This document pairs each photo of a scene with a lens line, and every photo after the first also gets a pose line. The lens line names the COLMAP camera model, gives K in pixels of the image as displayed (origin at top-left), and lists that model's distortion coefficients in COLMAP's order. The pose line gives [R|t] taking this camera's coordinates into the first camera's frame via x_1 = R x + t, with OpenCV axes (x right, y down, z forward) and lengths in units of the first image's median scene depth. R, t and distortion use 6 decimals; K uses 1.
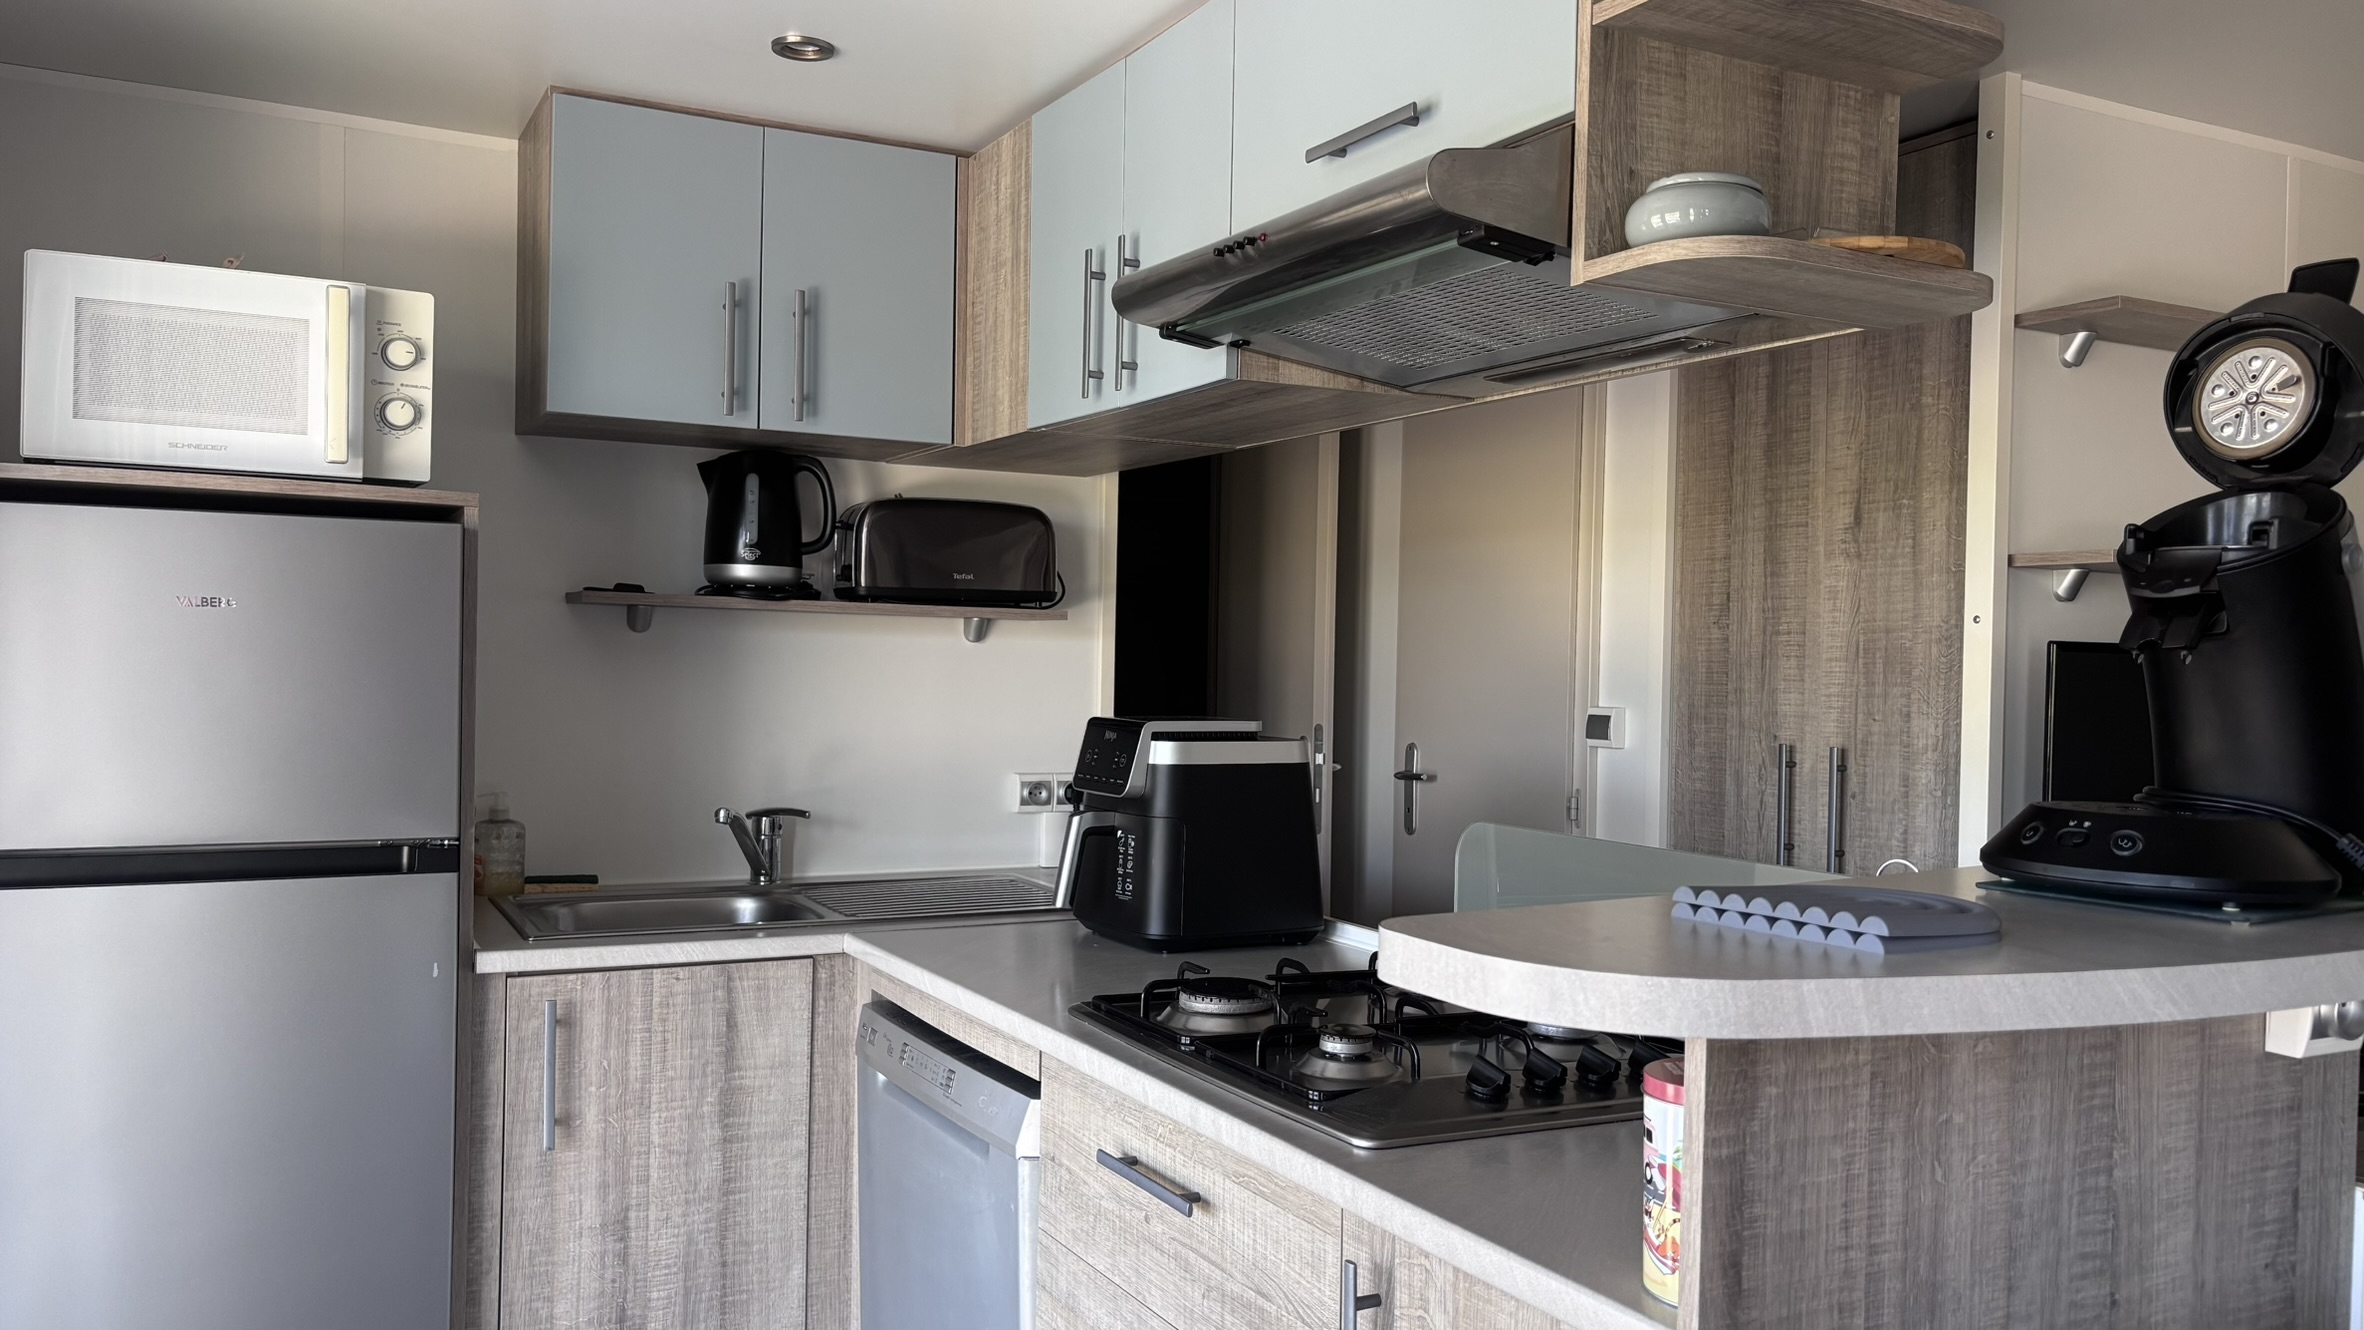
lens RADIAL K [[1790.0, 0, 1166.5], [0, 1790.0, 678.4], [0, 0, 1]] dist [0.037284, -0.045344]
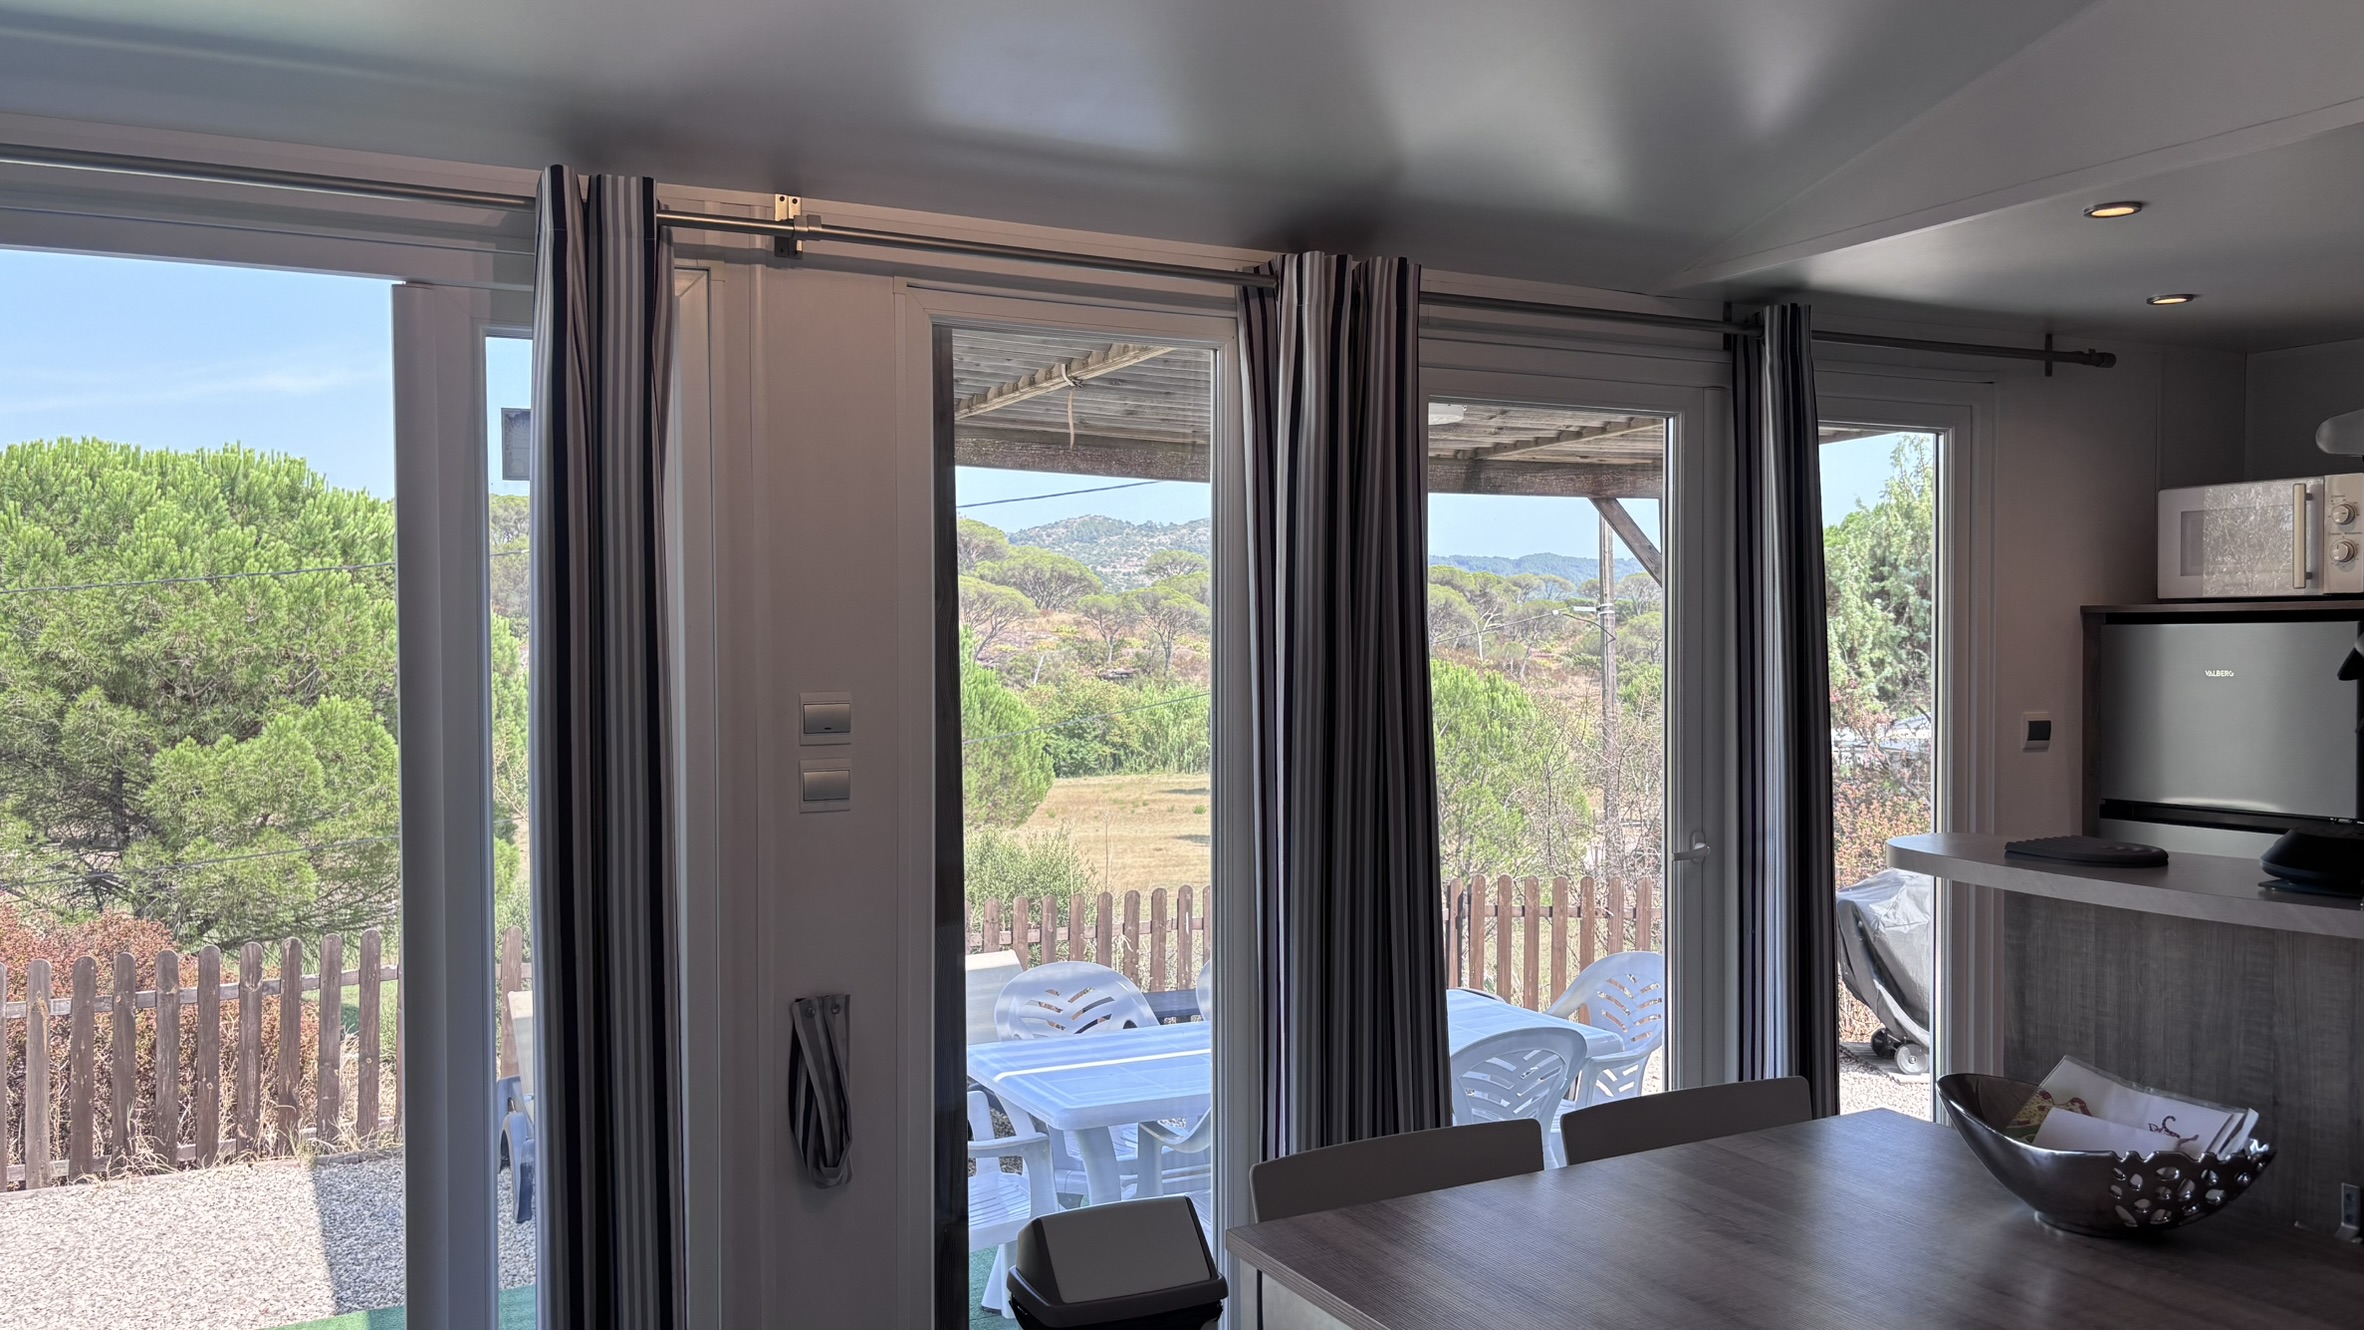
lens RADIAL K [[1790.0, 0, 1166.5], [0, 1790.0, 678.4], [0, 0, 1]] dist [0.037284, -0.045344]
pose [[0.002886, 0.003144, -0.999991, 1.111462], [-0.007195, 0.999969, 0.003123, -0.032460], [0.999970, 0.007186, 0.002909, -0.044870]]
